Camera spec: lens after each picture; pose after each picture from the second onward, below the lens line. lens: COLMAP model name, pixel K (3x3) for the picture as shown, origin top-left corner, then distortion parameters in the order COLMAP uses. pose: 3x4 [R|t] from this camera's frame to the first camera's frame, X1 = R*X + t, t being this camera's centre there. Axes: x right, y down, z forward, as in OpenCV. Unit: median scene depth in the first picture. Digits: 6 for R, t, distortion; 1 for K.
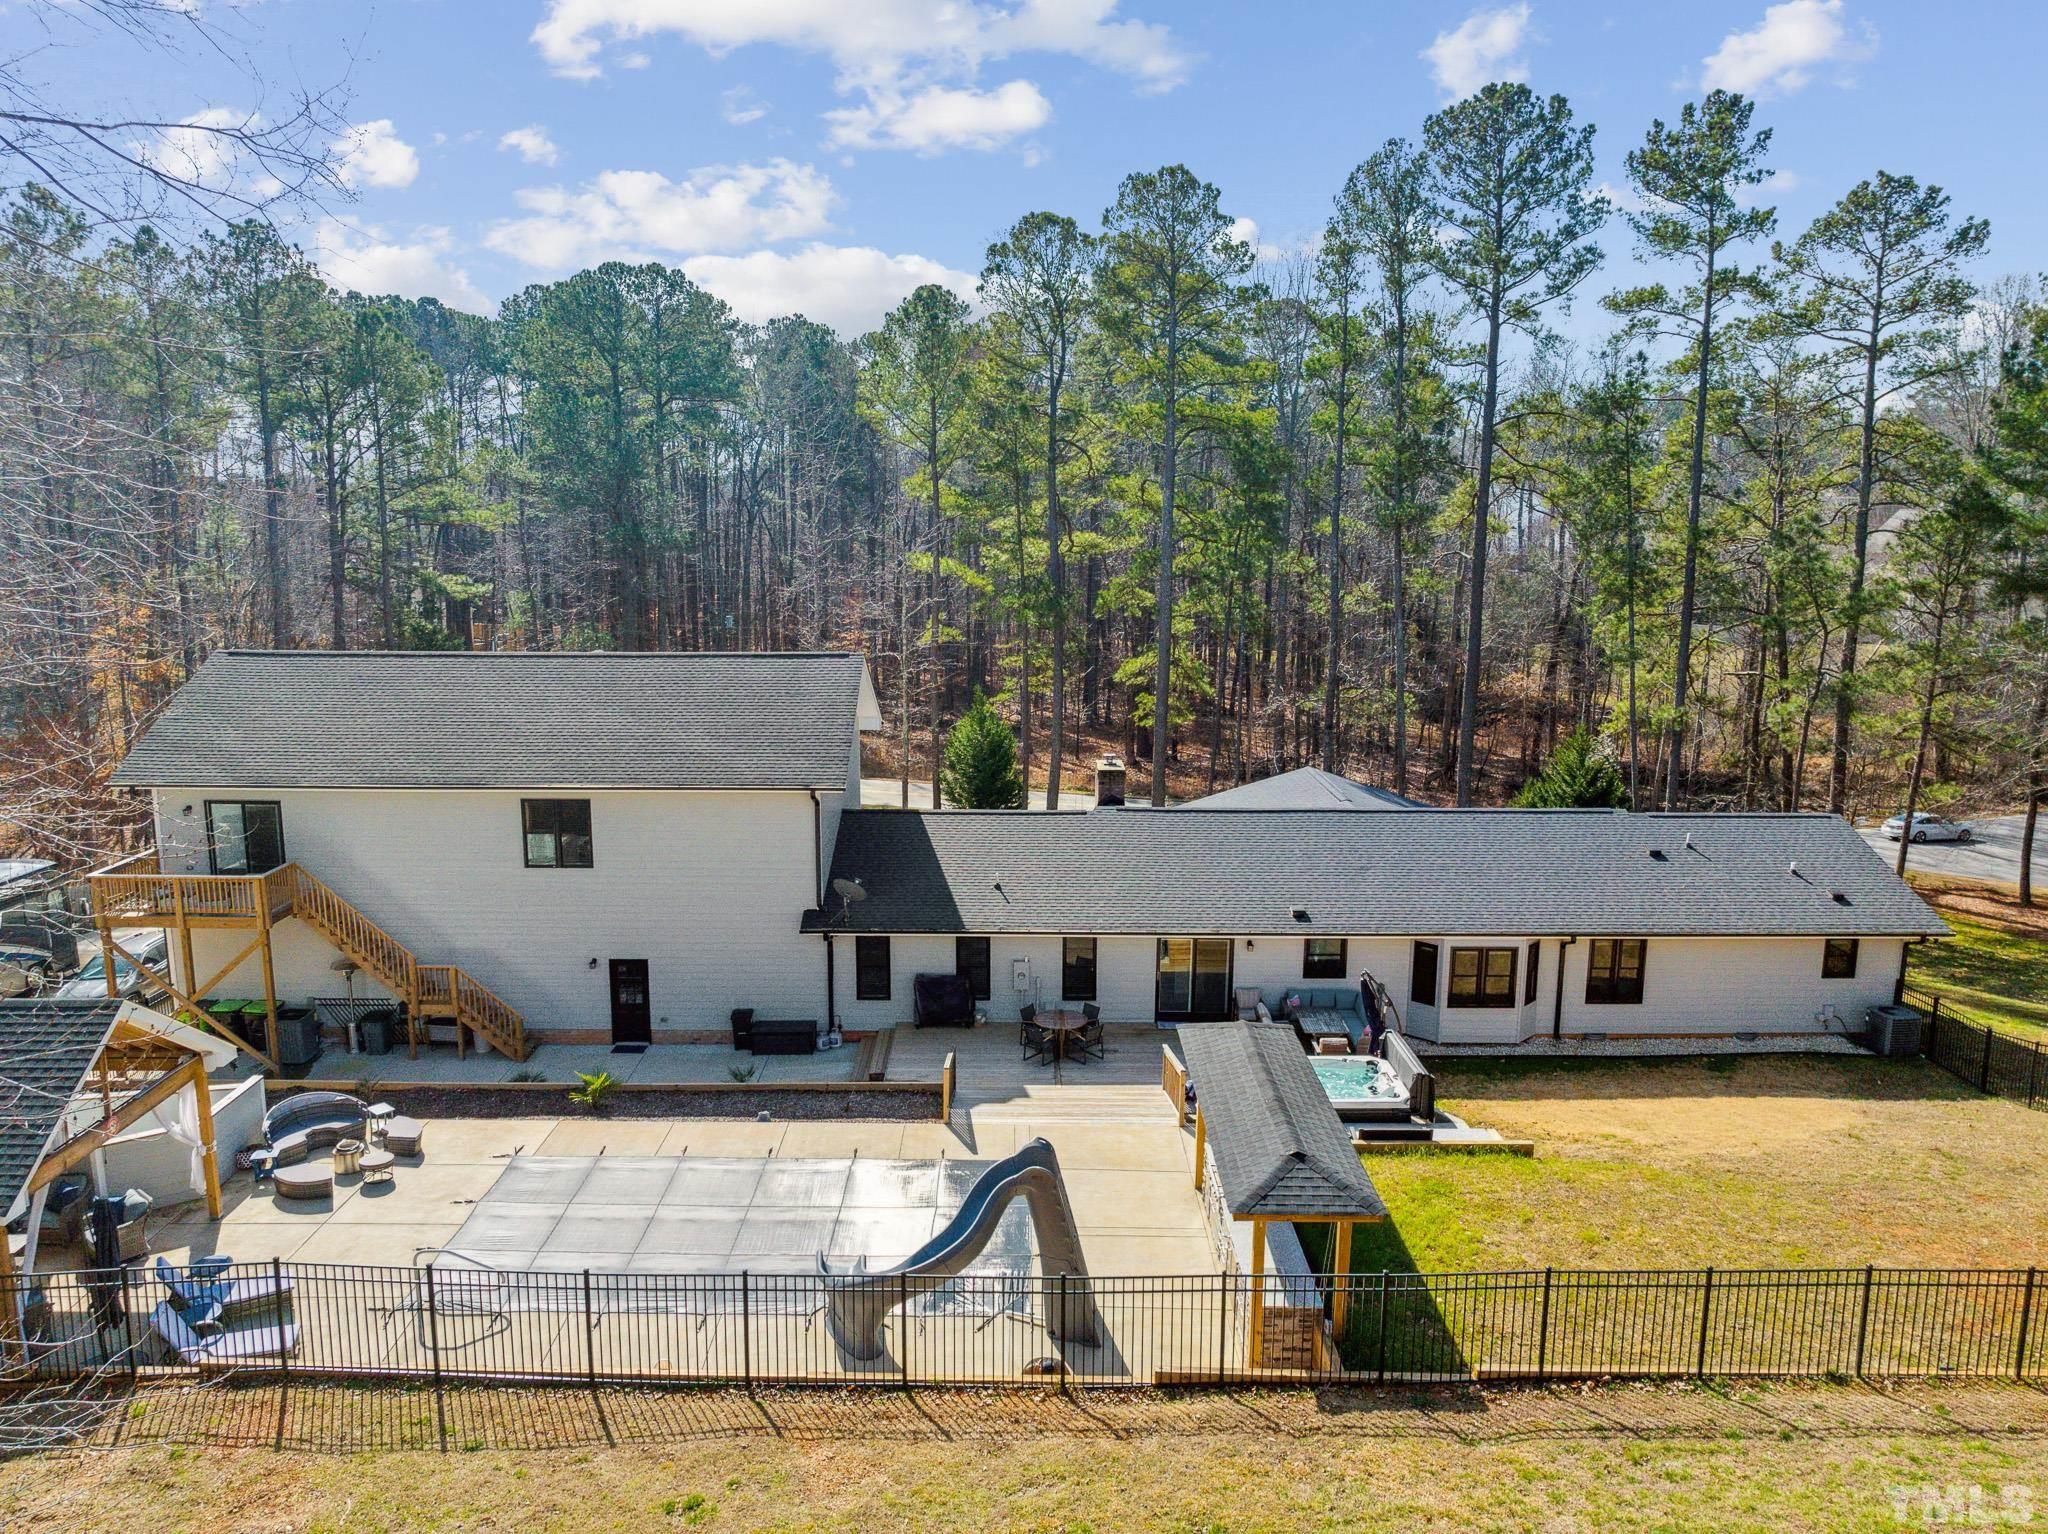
lens RADIAL K [[1443.4, 0, 1024.0], [0, 1443.4, 767.0], [0, 0, 1]] dist [-0.000706, -0.080970]
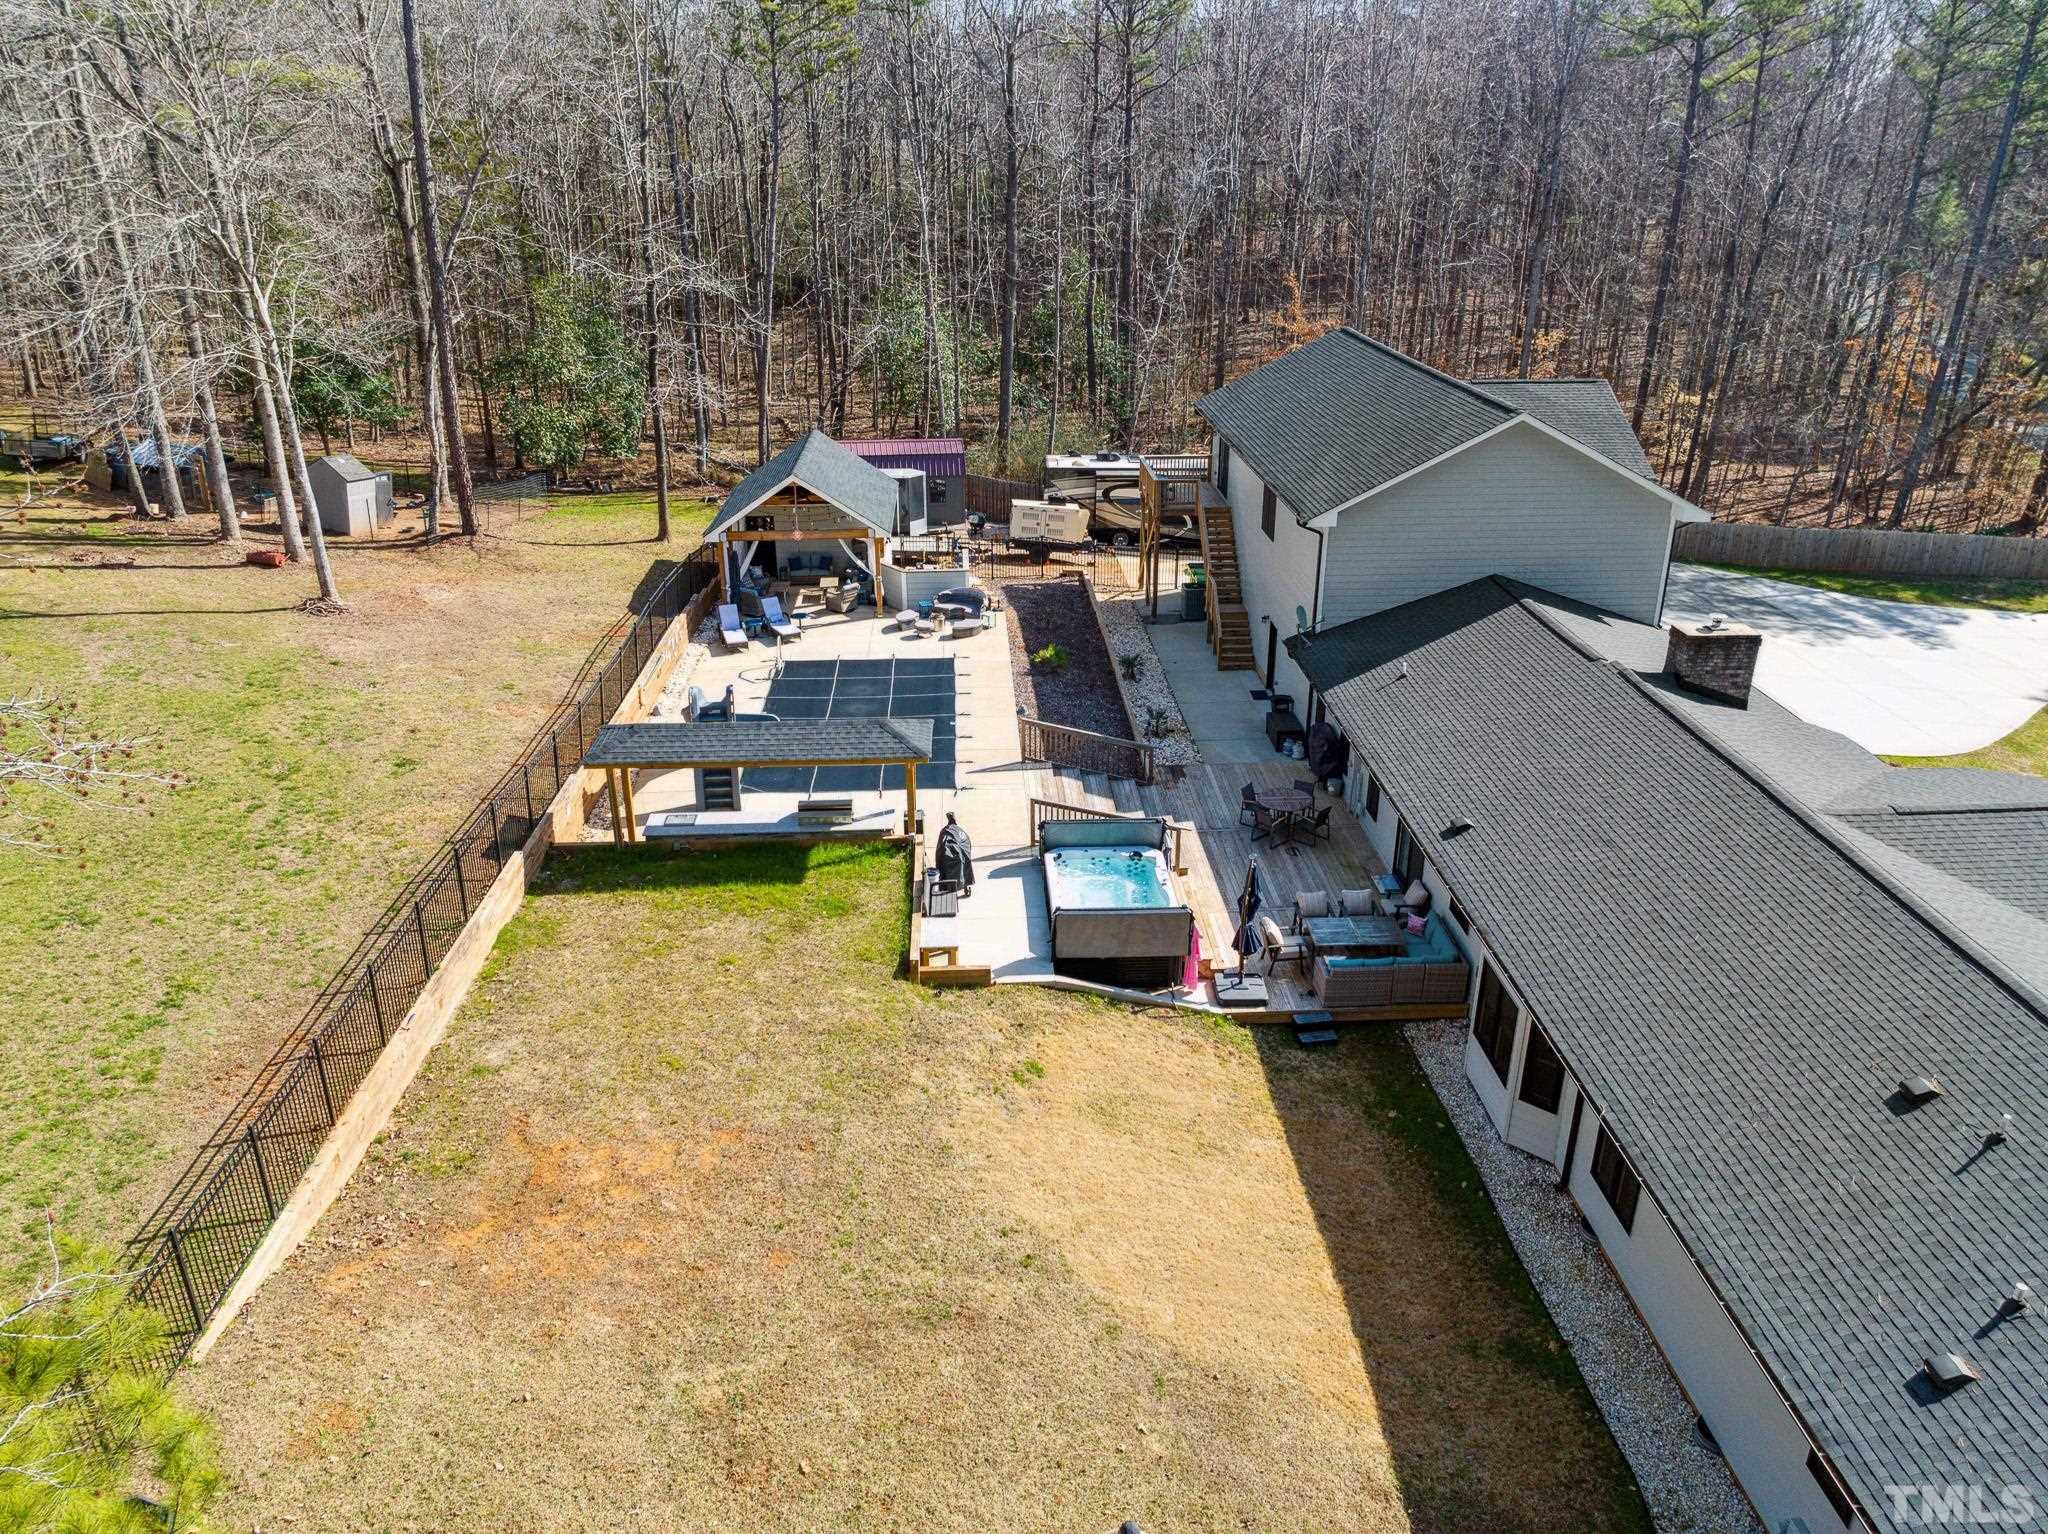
lens RADIAL K [[1443.4, 0, 1024.0], [0, 1443.4, 767.0], [0, 0, 1]] dist [-0.000706, -0.080970]
pose [[0.042305, 0.390955, -0.919437, 0.878285], [-0.175296, 0.908890, 0.378404, -0.180919], [0.983606, 0.145166, 0.106984, 0.683002]]
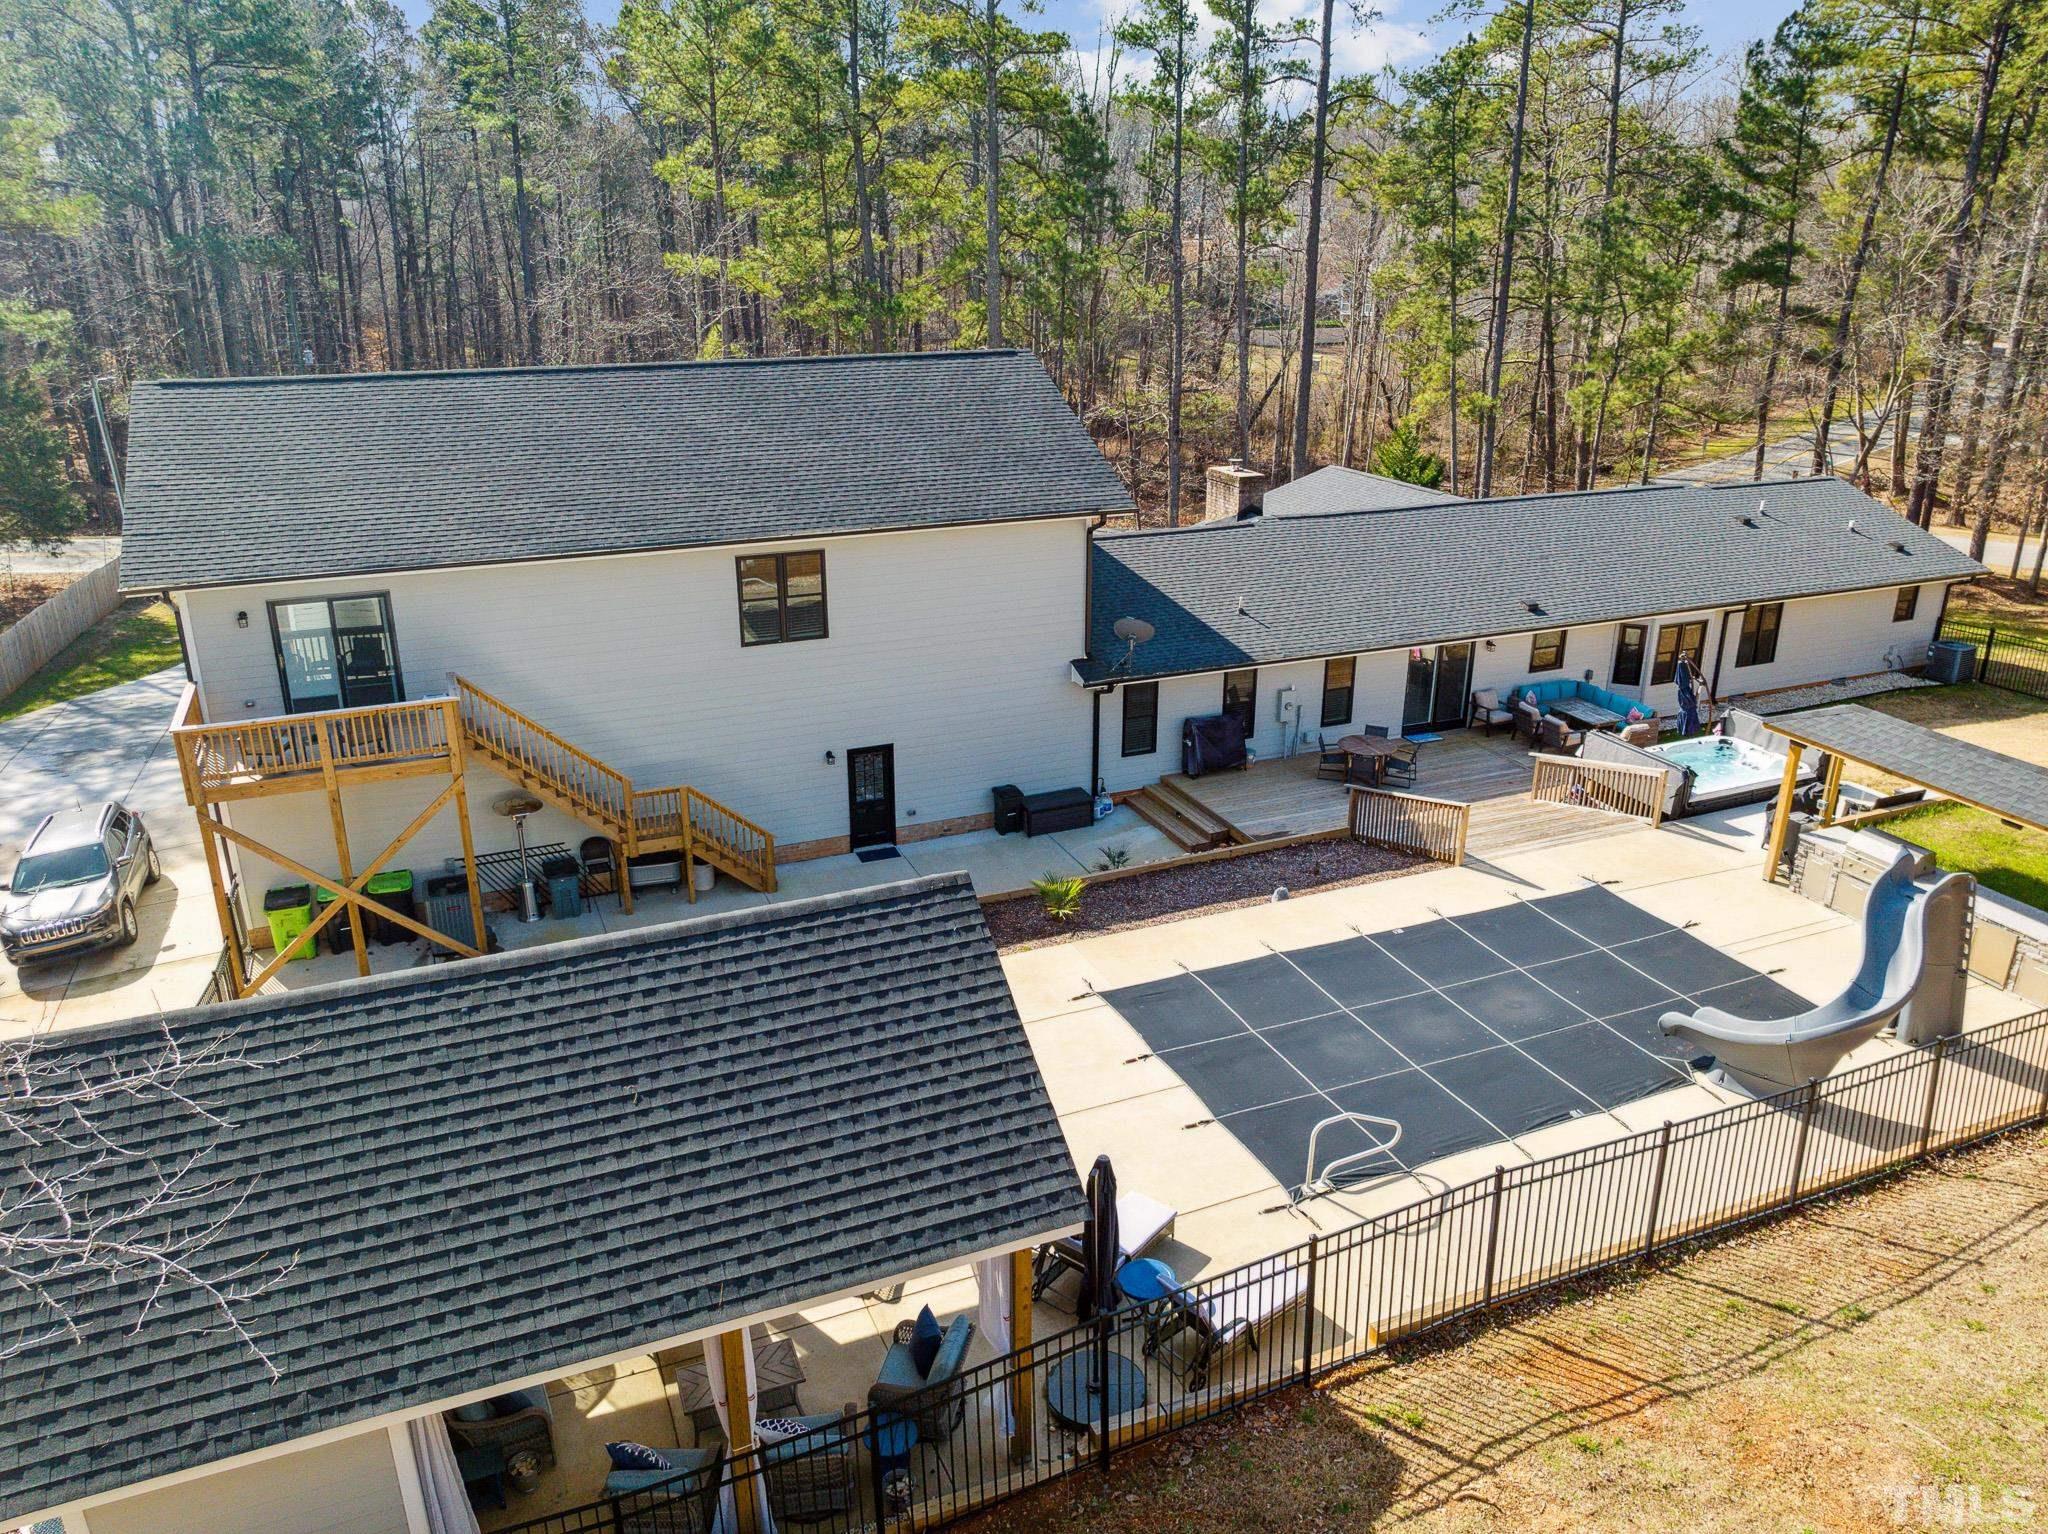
lens RADIAL K [[1443.4, 0, 1024.0], [0, 1443.4, 767.0], [0, 0, 1]] dist [-0.000706, -0.080970]
pose [[0.921413, -0.138826, 0.362939, -0.489371], [0.071590, 0.978664, 0.192593, -0.004816], [-0.381933, -0.151475, 0.911692, 0.229639]]
